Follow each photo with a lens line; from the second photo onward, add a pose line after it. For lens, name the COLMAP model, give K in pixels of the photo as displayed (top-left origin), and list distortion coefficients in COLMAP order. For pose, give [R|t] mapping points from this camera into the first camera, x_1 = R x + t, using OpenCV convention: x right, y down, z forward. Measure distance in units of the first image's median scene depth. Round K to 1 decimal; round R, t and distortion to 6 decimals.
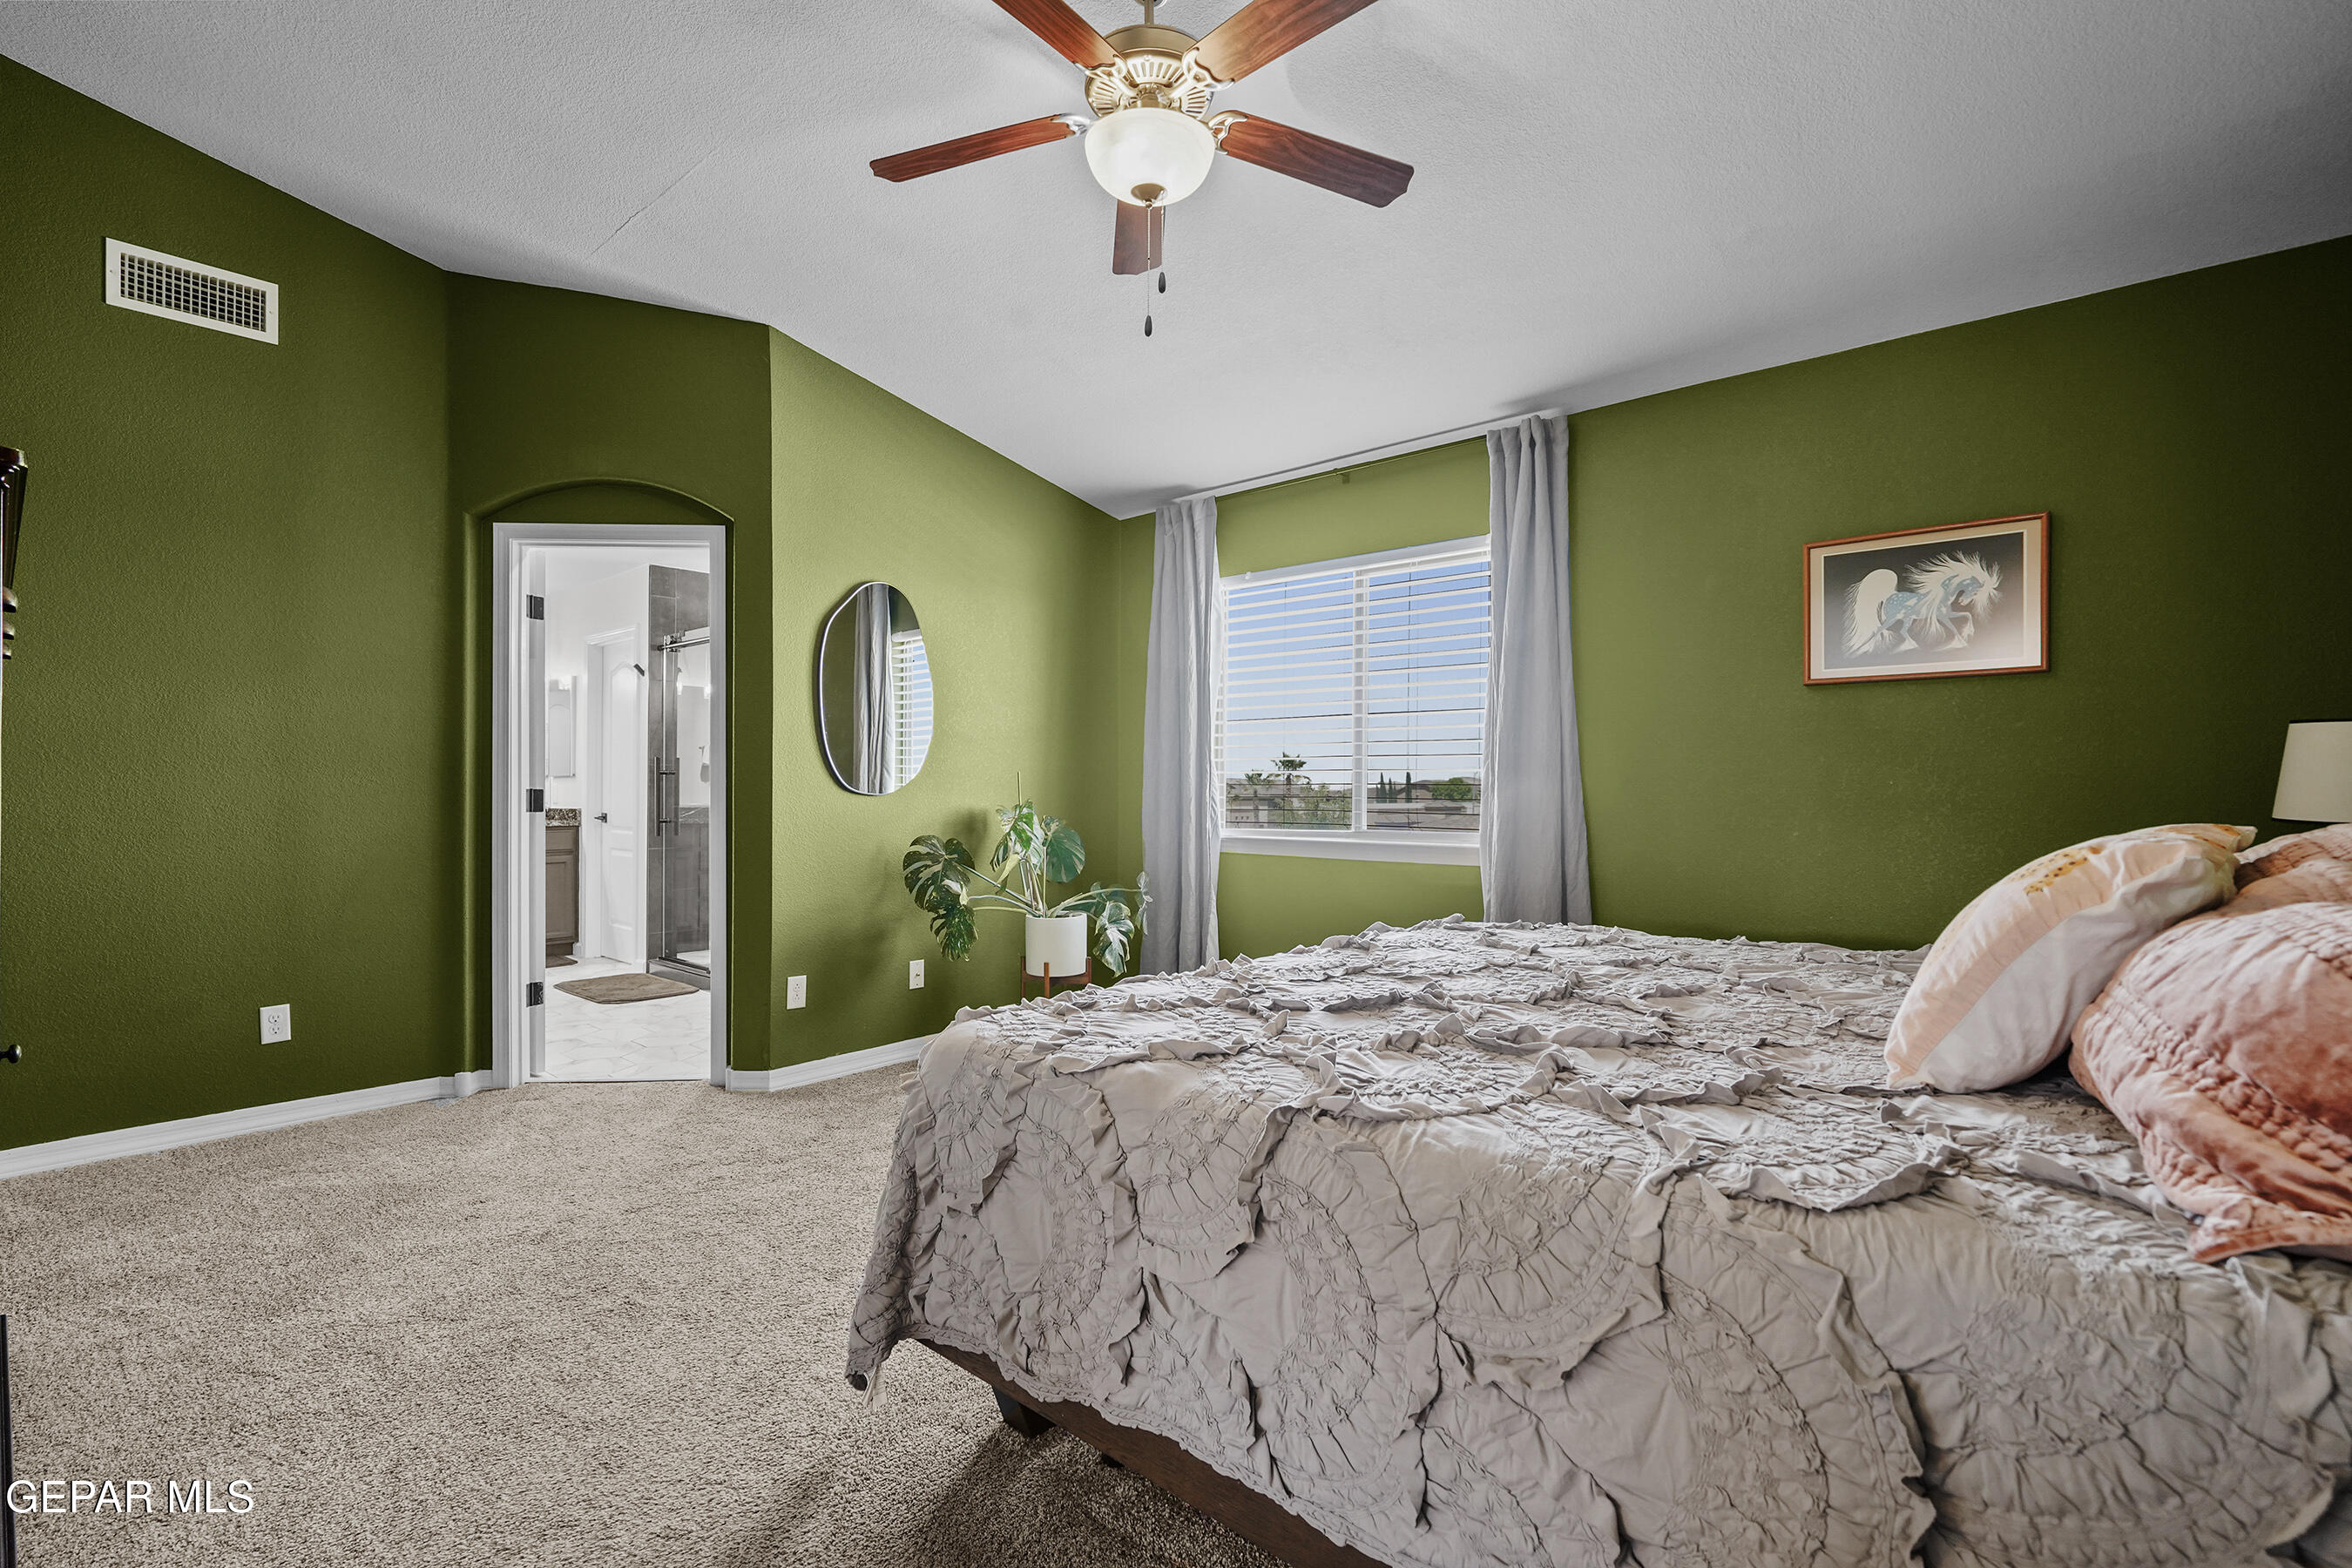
lens RADIAL K [[1079.4, 0, 1176.0], [0, 1079.4, 784.0], [0, 0, 1]] dist [-0.000727, 0.000146]
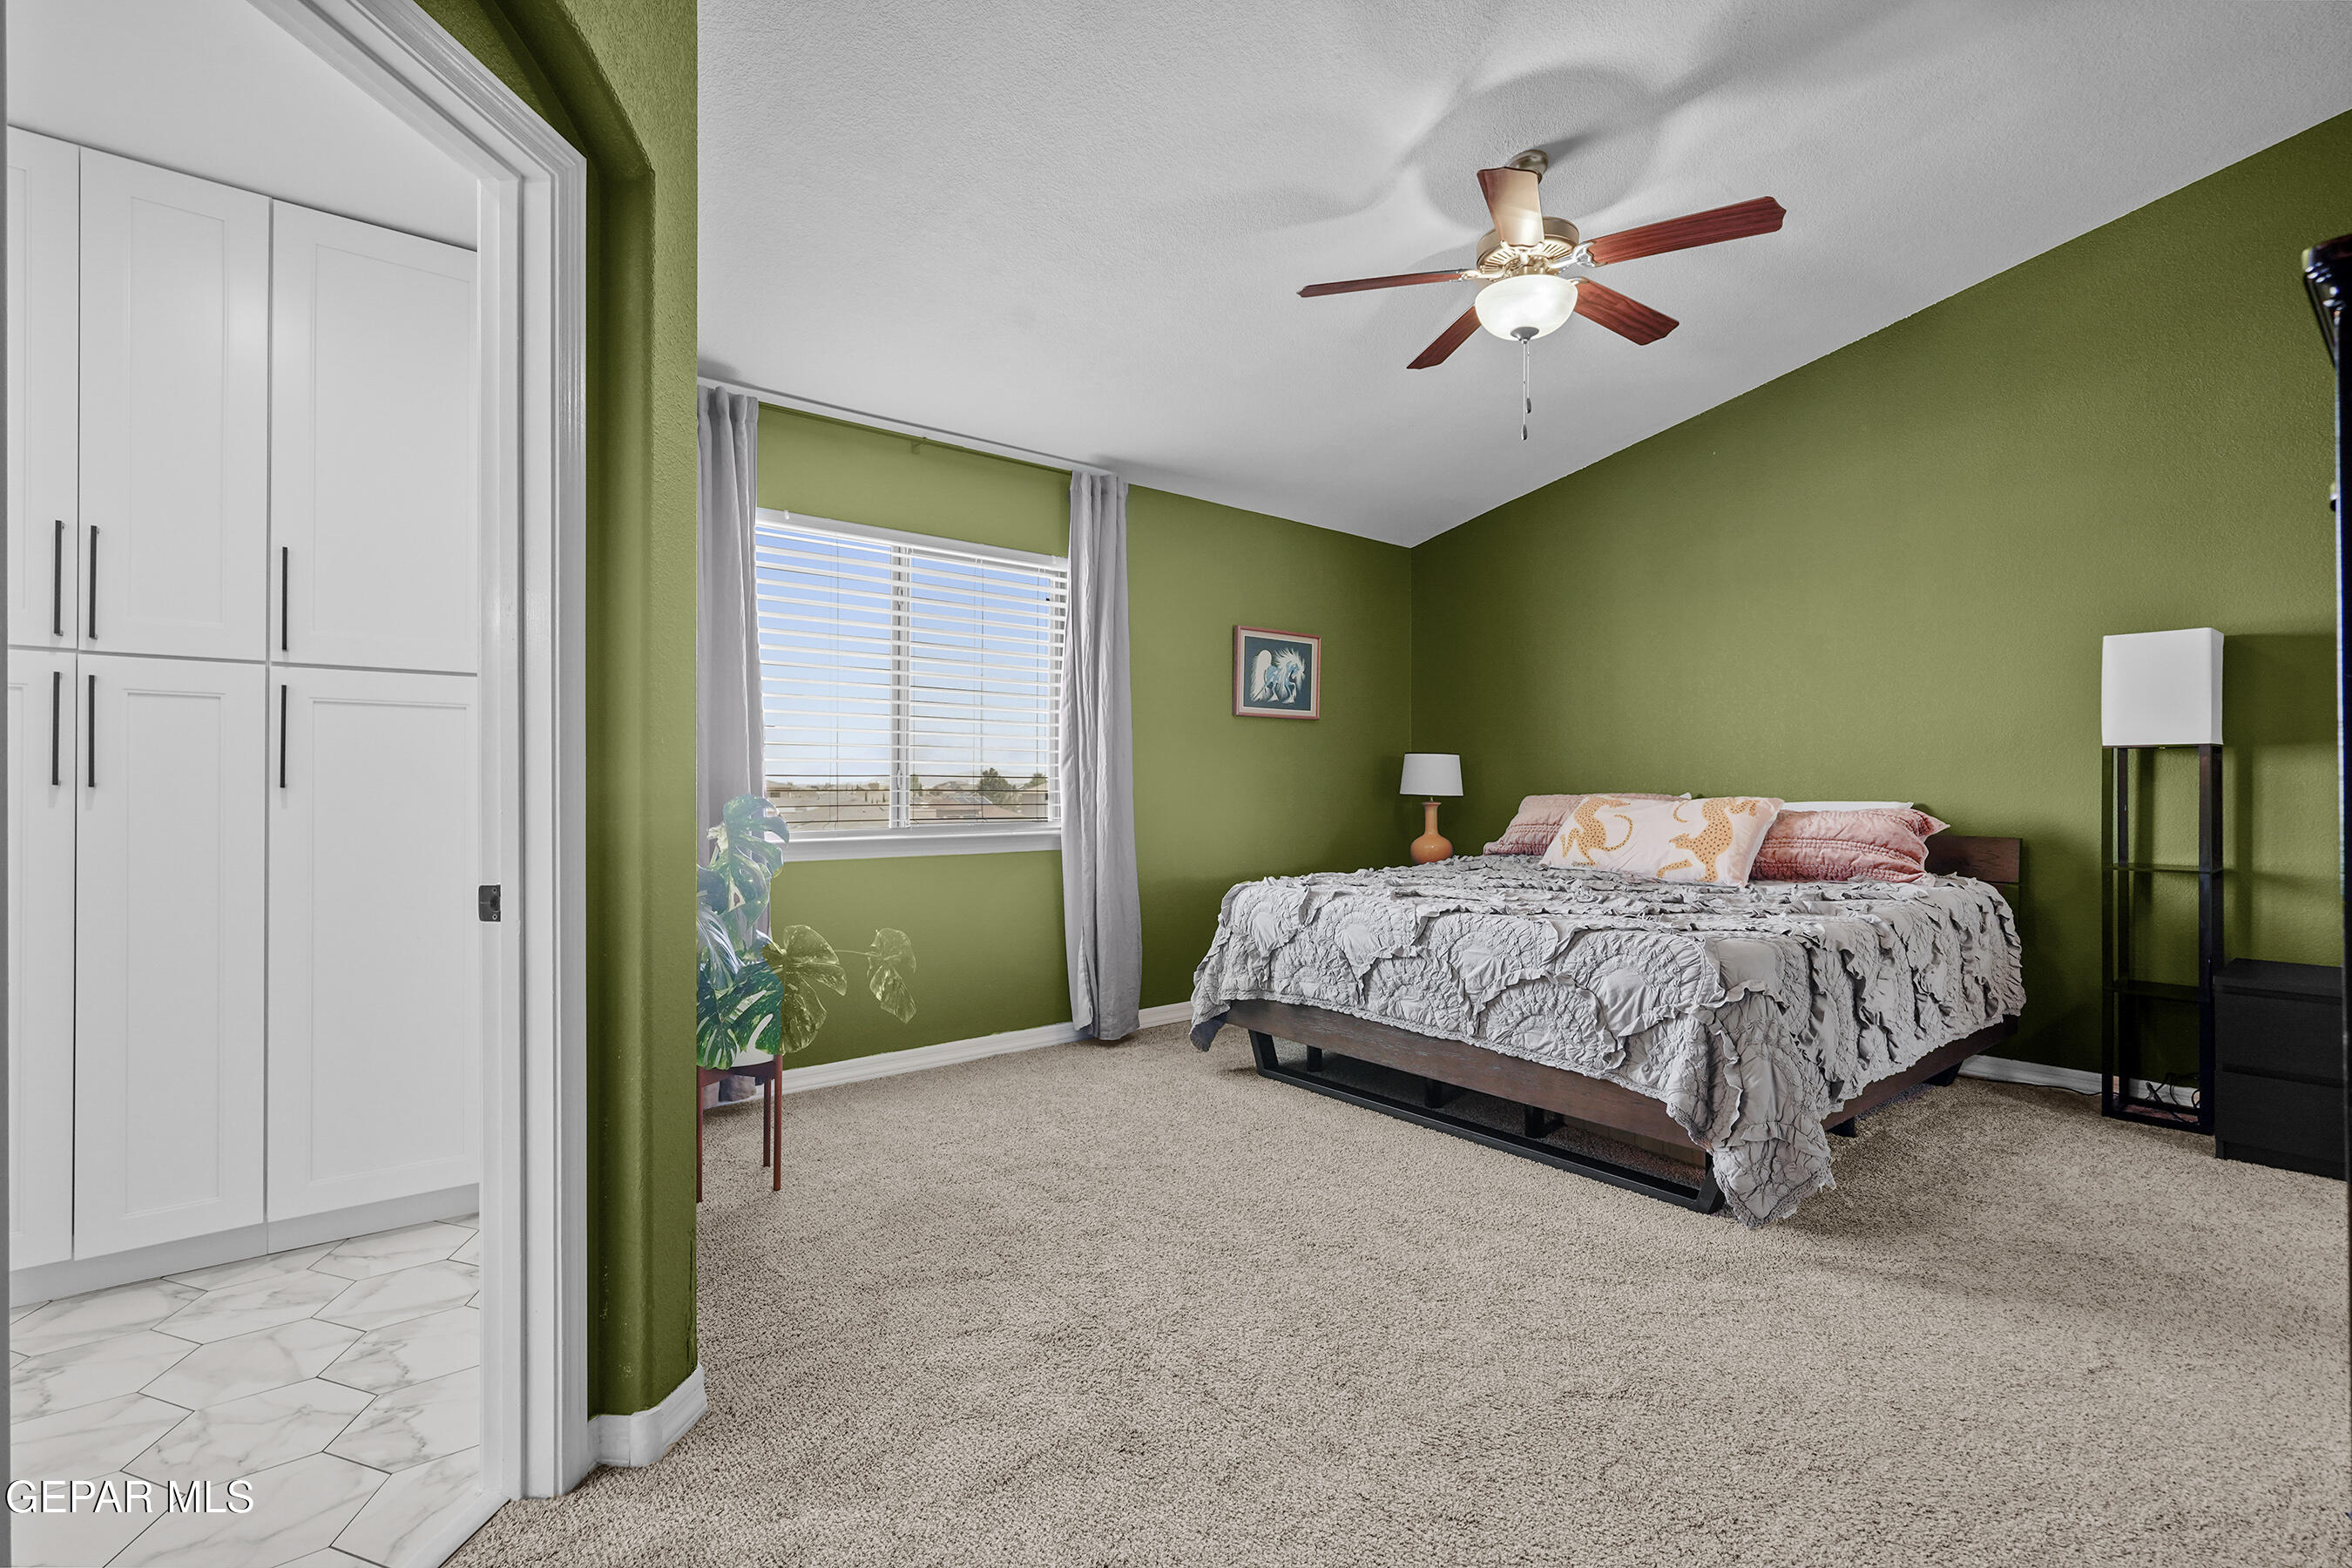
lens RADIAL K [[1079.4, 0, 1176.0], [0, 1079.4, 784.0], [0, 0, 1]] dist [-0.000727, 0.000146]
pose [[0.142265, -0.002401, 0.989826, -1.036481], [-0.005142, 0.999982, 0.003164, 0.003987], [-0.989815, -0.005539, 0.142250, 0.907453]]
